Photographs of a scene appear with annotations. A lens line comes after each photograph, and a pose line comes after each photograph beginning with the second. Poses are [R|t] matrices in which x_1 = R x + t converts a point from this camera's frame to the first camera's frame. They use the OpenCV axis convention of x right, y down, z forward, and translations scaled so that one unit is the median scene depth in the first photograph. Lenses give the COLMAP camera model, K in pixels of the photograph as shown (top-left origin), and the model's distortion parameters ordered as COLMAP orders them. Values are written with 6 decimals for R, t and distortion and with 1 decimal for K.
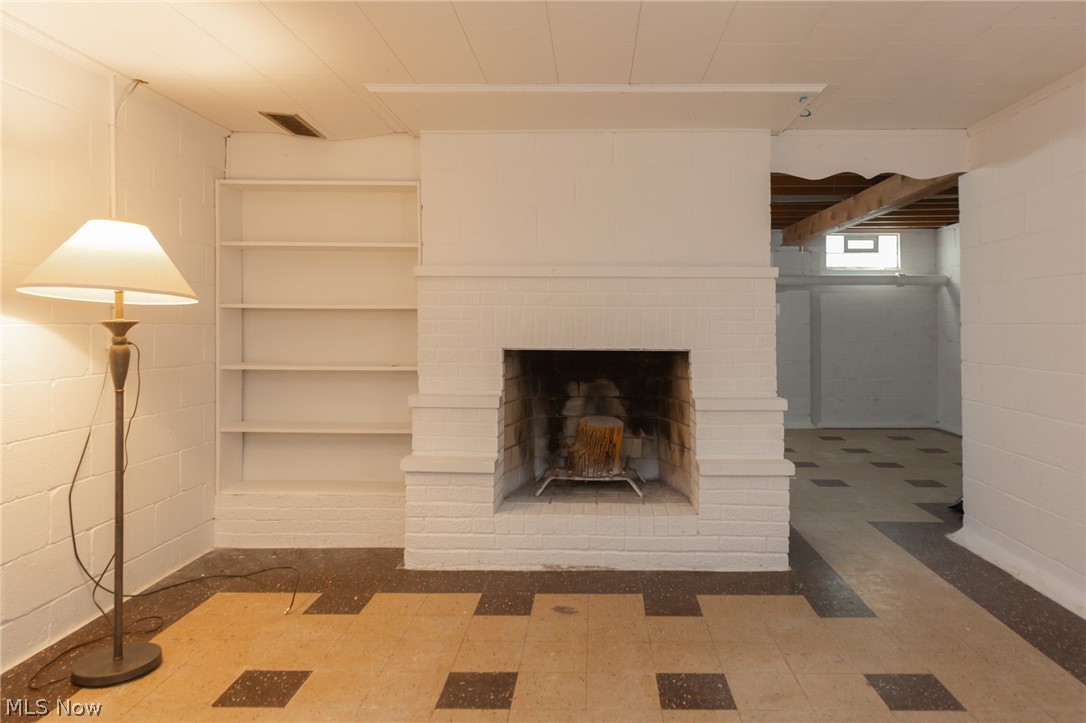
lens RADIAL K [[731.5, 0, 576.3], [0, 731.5, 315.6], [0, 0, 1]] dist [-0.005915, 0.007287]
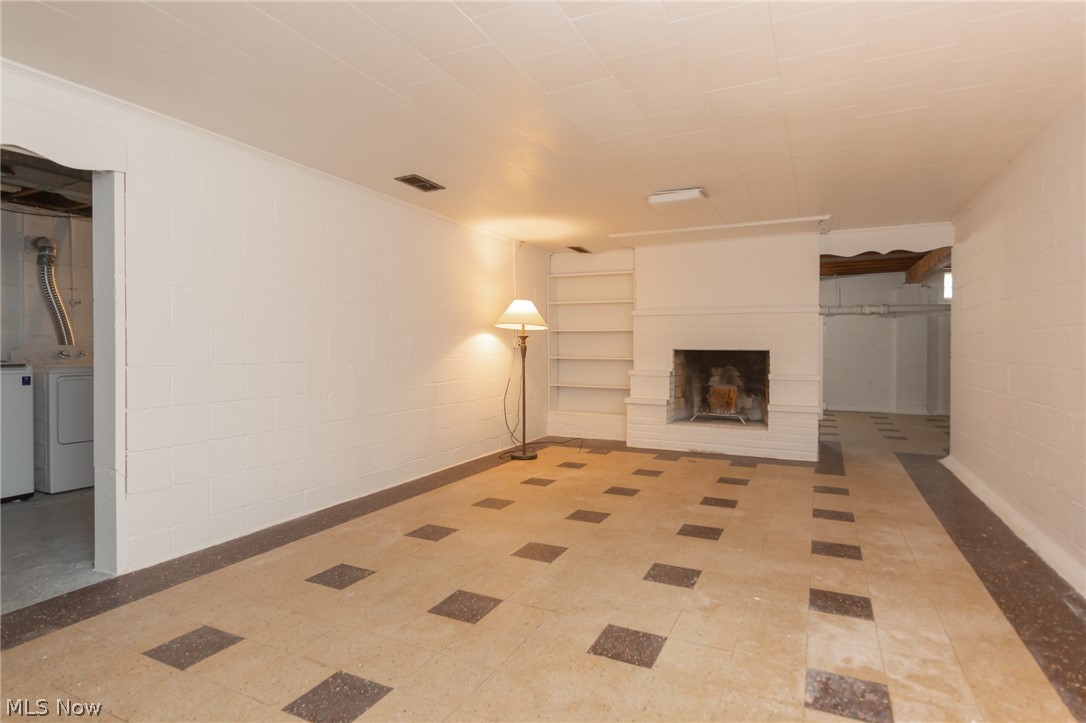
lens RADIAL K [[584.9, 0, 542.5], [0, 584.9, 355.8], [0, 0, 1]] dist [-0.001033, -0.000017]
pose [[0.914254, 0.005182, -0.405108, 0.230771], [0.006335, 0.999613, 0.027082, 0.015779], [0.405091, -0.027326, 0.913868, -0.668453]]
